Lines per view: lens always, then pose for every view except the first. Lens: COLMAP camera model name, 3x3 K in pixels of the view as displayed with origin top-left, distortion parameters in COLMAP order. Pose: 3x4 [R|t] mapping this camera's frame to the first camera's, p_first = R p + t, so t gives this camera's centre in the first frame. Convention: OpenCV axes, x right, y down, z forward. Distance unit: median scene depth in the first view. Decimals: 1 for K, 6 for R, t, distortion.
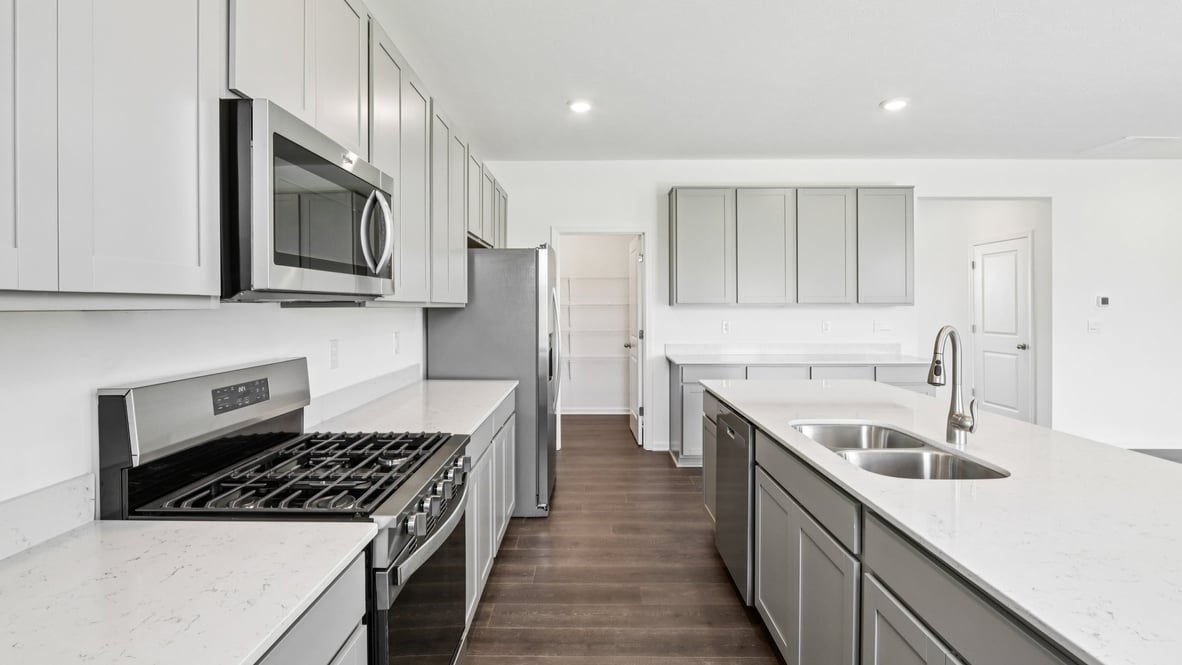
lens RADIAL K [[551.1, 0, 588.4], [0, 551.1, 313.1], [0, 0, 1]] dist [-0.000906, -0.000025]
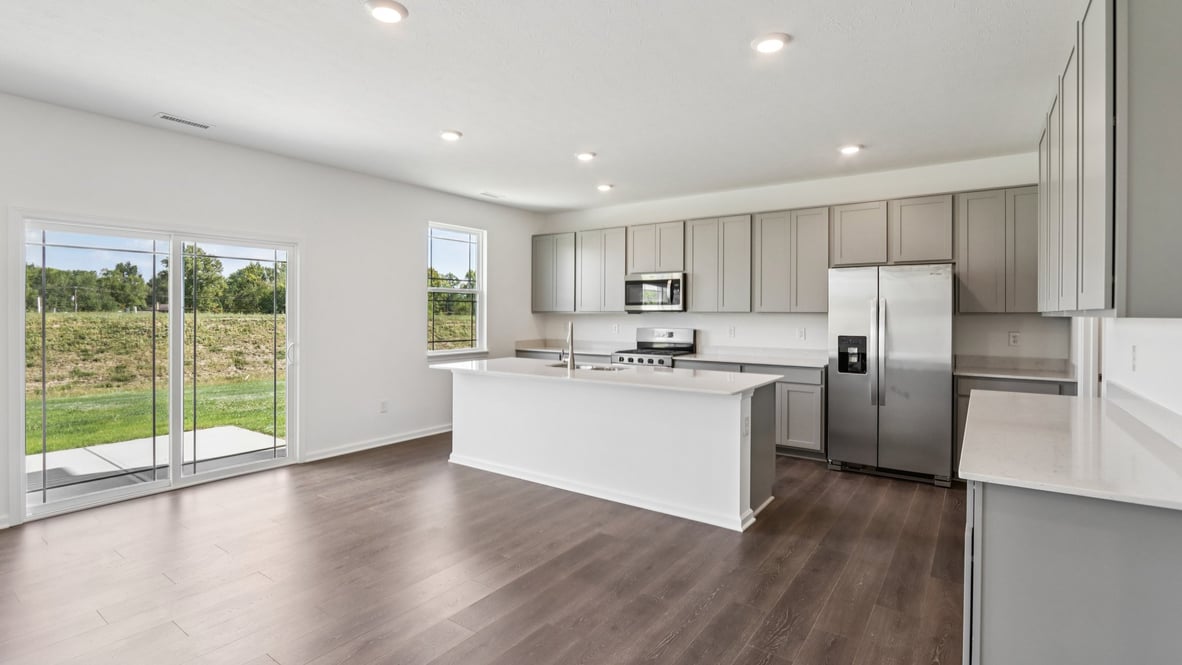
lens RADIAL K [[551.1, 0, 588.4], [0, 551.1, 313.1], [0, 0, 1]] dist [-0.000906, -0.000025]
pose [[-0.575286, 0.000739, -0.817952, 1.399649], [-0.014514, 0.999833, 0.011111, -0.023195], [0.817824, 0.018264, -0.575179, 1.317453]]
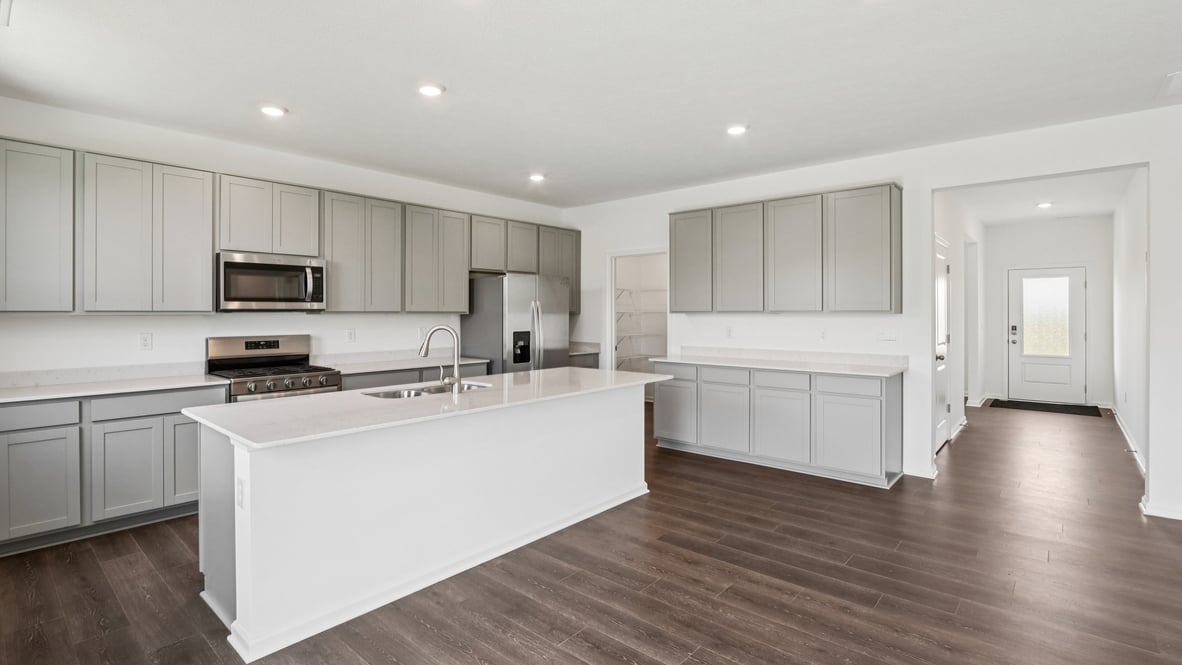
lens RADIAL K [[551.1, 0, 588.4], [0, 551.1, 313.1], [0, 0, 1]] dist [-0.000906, -0.000025]
pose [[0.755803, 0.000216, -0.654799, 1.120307], [-0.008351, 0.999922, -0.009309, -0.001733], [0.654745, 0.012504, 0.755746, -0.020917]]
